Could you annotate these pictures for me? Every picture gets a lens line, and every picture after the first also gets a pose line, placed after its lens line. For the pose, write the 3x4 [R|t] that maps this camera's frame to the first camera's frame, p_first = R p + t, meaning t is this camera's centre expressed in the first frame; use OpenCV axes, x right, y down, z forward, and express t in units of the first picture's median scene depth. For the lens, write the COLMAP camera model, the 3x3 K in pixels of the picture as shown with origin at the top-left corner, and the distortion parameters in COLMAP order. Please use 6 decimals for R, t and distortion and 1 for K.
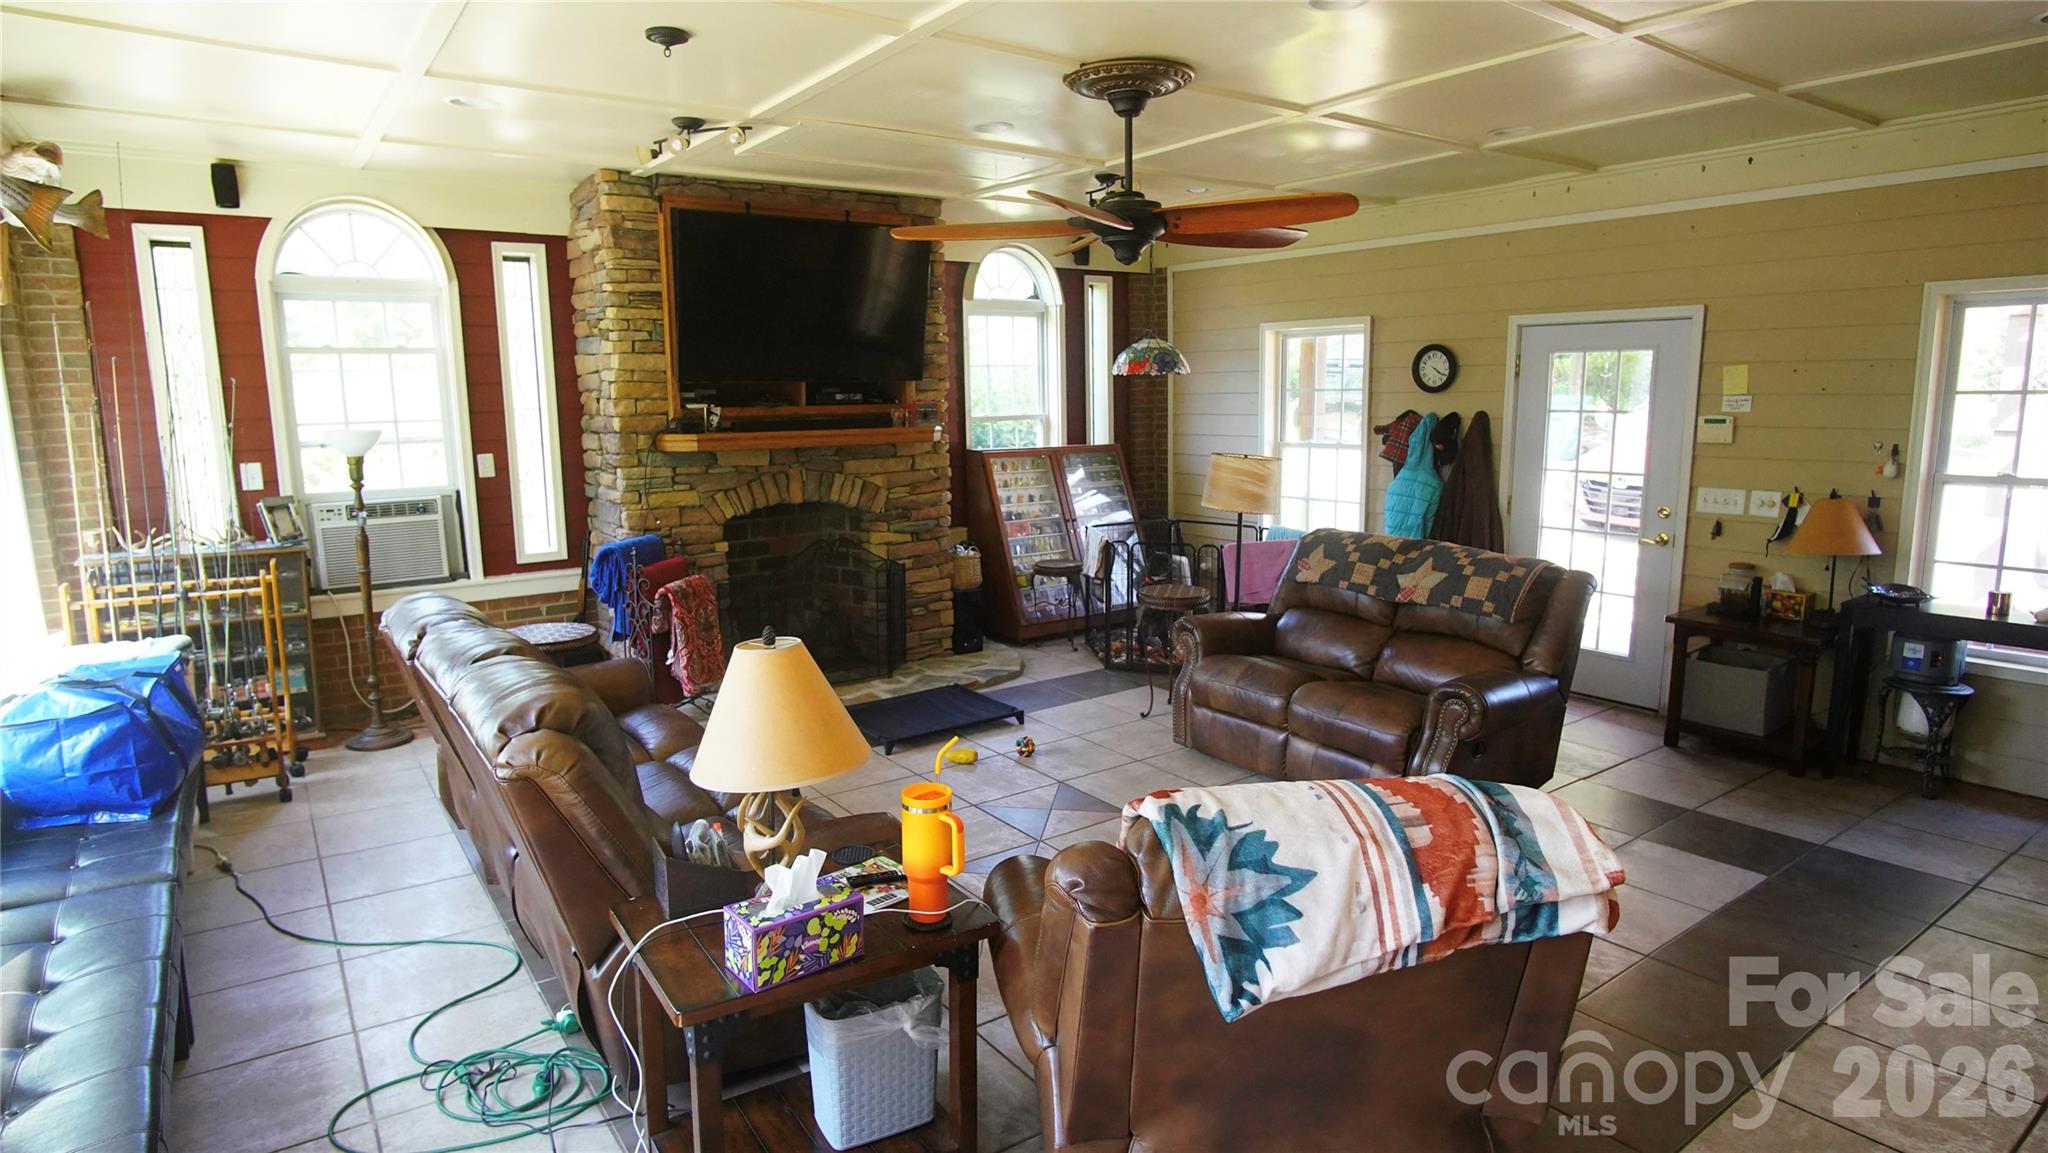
lens RADIAL K [[1102.8, 0, 1016.5], [0, 1102.8, 567.5], [0, 0, 1]] dist [-0.023206, -0.000015]
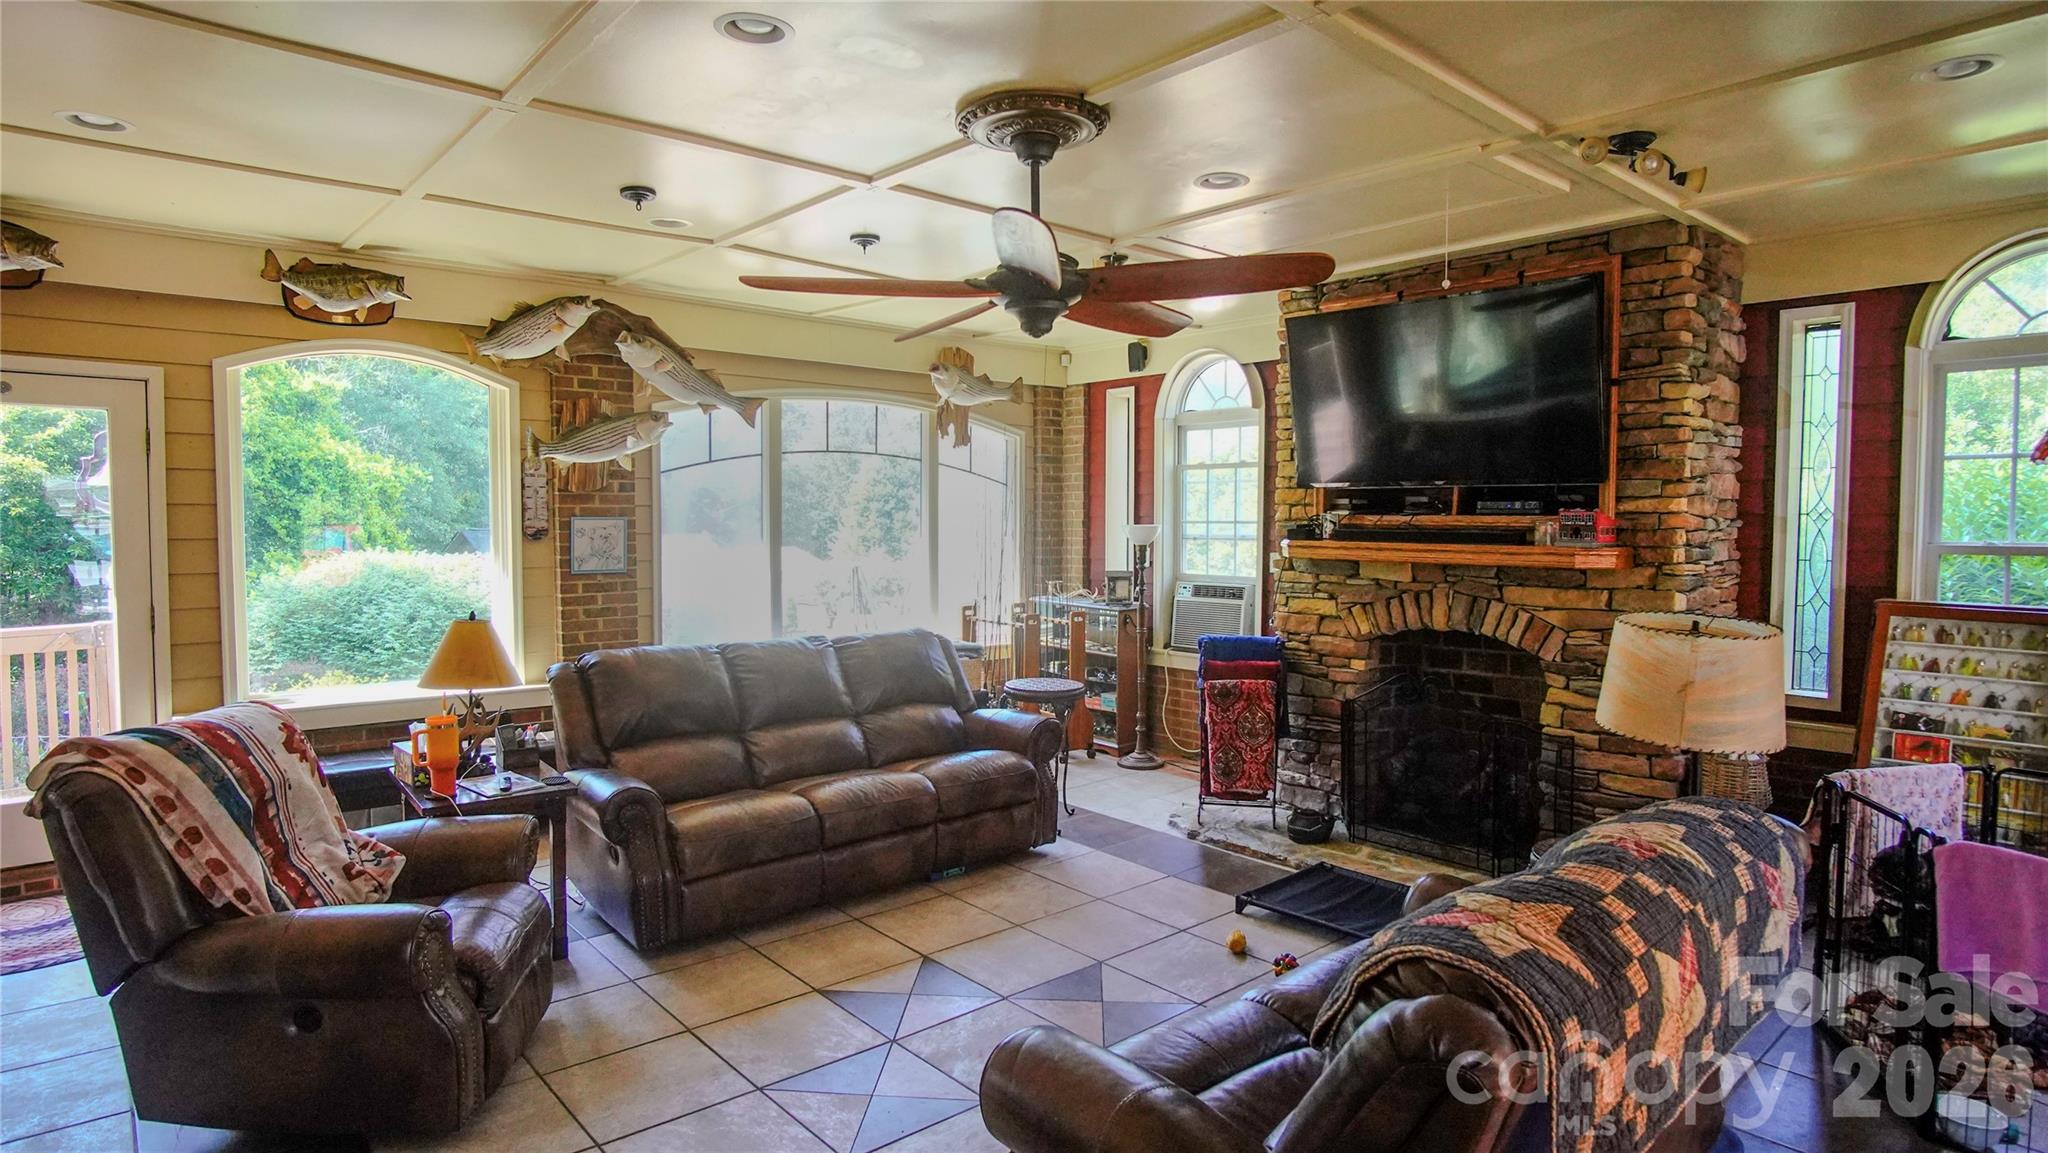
lens RADIAL K [[1102.8, 0, 1016.5], [0, 1102.8, 567.5], [0, 0, 1]] dist [-0.023206, -0.000015]
pose [[0.098137, 0.058887, -0.993429, 0.599289], [-0.164450, 0.985484, 0.042170, -0.088253], [0.981491, 0.159231, 0.106396, 0.590576]]
